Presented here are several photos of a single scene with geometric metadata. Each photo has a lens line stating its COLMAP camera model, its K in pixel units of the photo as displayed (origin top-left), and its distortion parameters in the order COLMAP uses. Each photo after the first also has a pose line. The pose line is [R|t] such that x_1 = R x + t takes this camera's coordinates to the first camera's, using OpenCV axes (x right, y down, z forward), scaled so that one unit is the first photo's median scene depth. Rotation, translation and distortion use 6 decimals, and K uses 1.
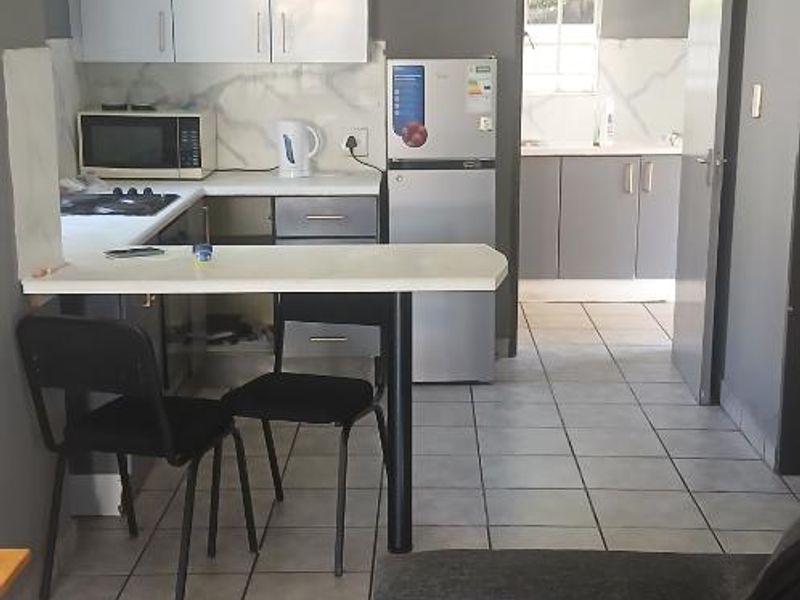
lens RADIAL K [[1302.1, 0, 400.0], [0, 1302.1, 300.0], [0, 0, 1]] dist [0.062635, 0.259799]
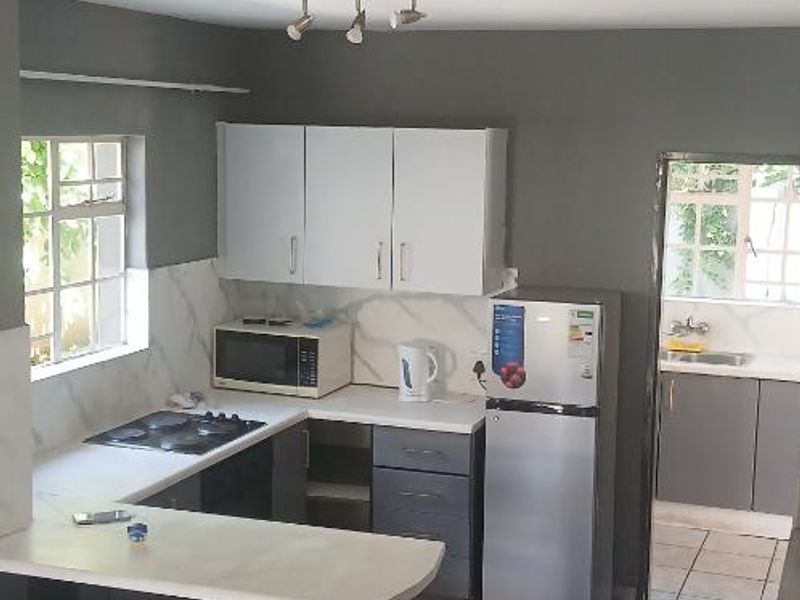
lens RADIAL K [[1302.1, 0, 400.0], [0, 1302.1, 300.0], [0, 0, 1]] dist [0.062635, 0.259799]
pose [[0.943974, 0.063709, -0.323812, 0.236803], [-0.088996, 0.993982, -0.063877, -0.110541], [0.317794, 0.089116, 0.943963, 0.050279]]
